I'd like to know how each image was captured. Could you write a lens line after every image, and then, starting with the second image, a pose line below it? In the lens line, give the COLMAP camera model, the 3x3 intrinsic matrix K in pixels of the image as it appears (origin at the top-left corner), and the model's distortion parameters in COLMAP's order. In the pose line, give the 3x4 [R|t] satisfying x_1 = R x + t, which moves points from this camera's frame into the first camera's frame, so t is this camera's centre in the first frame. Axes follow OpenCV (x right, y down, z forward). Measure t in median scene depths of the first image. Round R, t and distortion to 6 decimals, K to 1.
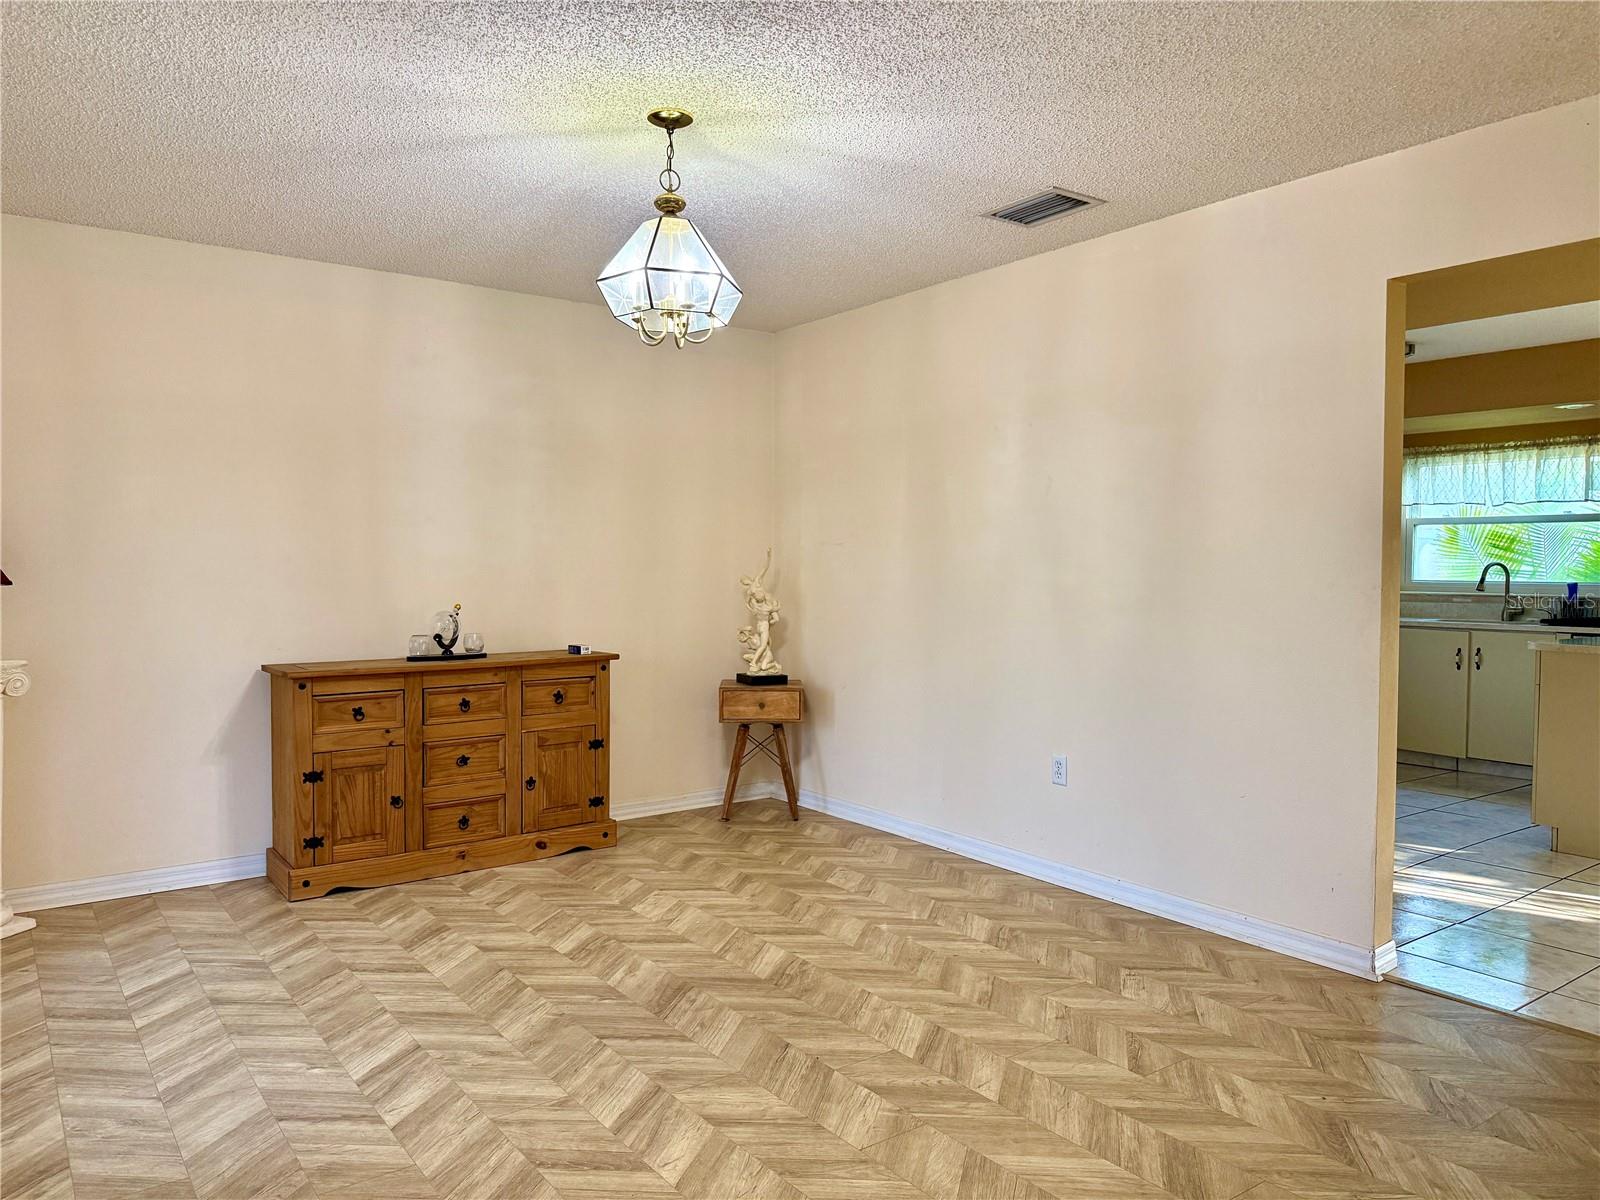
lens RADIAL K [[1143.0, 0, 800.0], [0, 1143.0, 600.0], [0, 0, 1]] dist [0.003381, -0.004242]
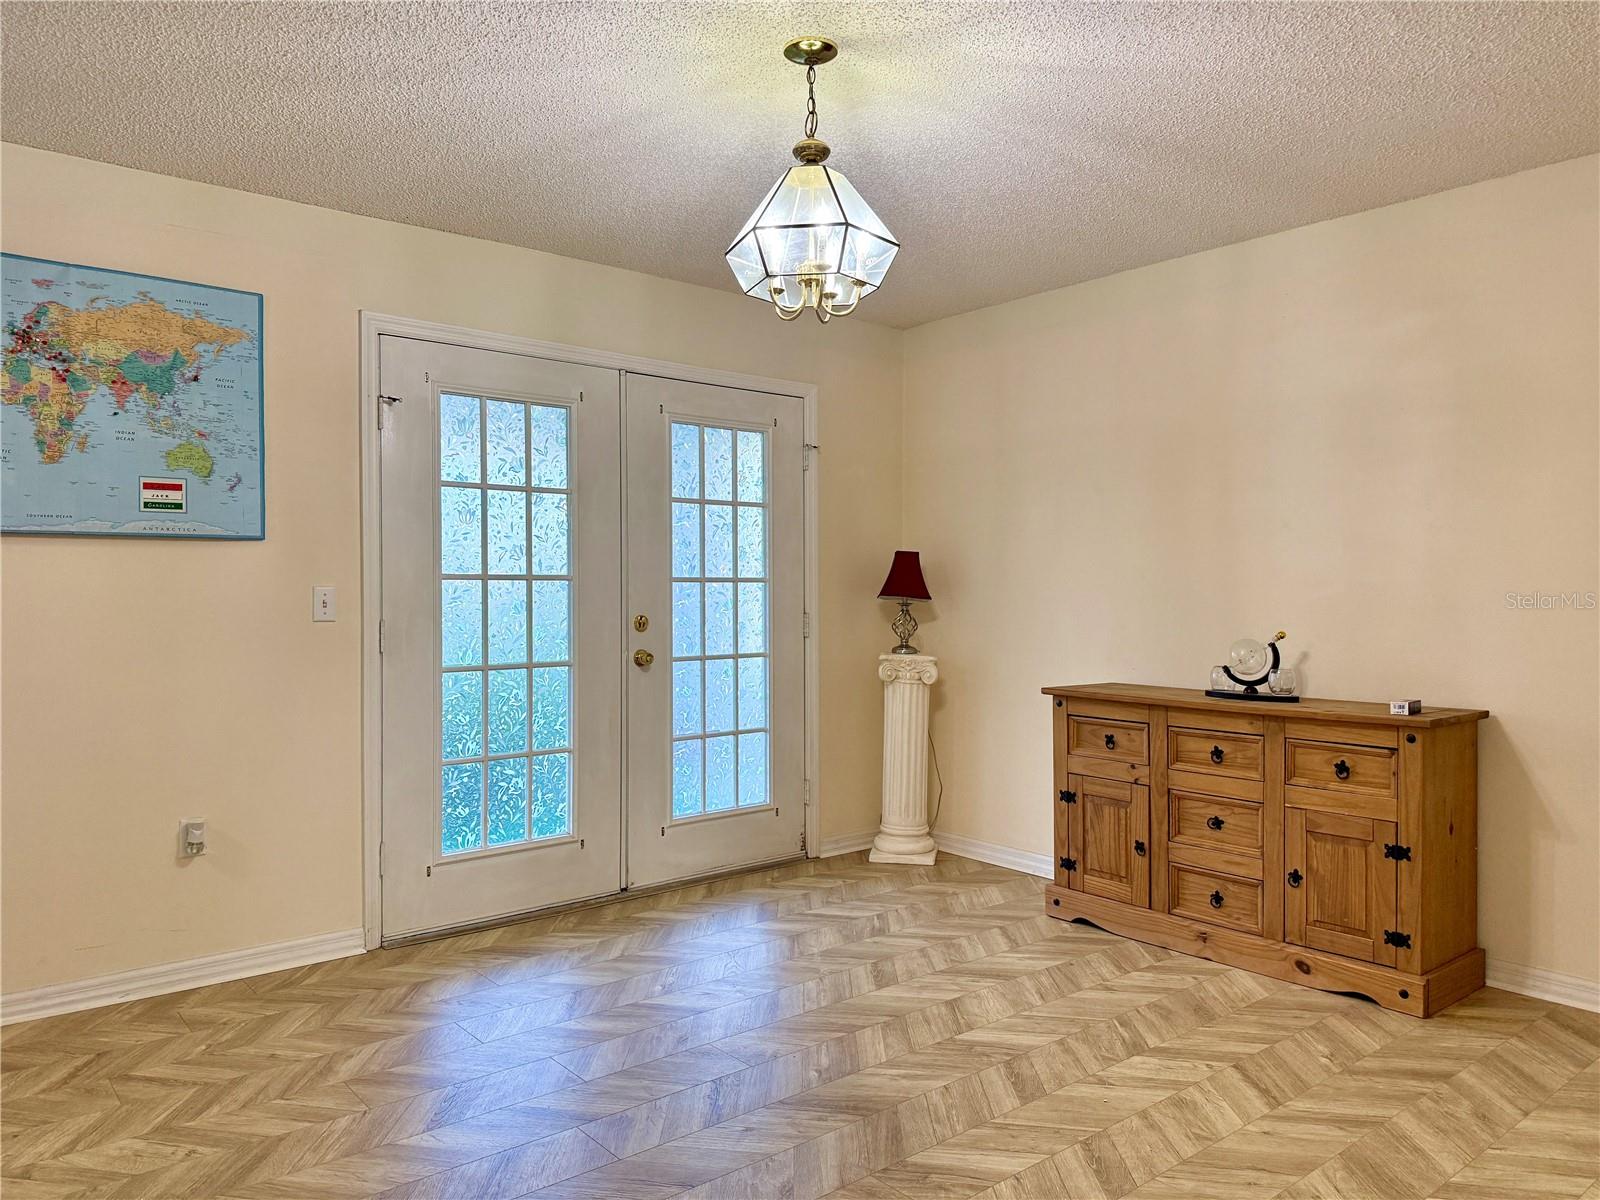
lens RADIAL K [[1143.0, 0, 800.0], [0, 1143.0, 600.0], [0, 0, 1]] dist [0.003381, -0.004242]
pose [[0.034569, 0.015040, -0.999289, 0.526152], [-0.032050, 0.999389, 0.013933, -0.020322], [0.998888, 0.031545, 0.035030, 0.700939]]
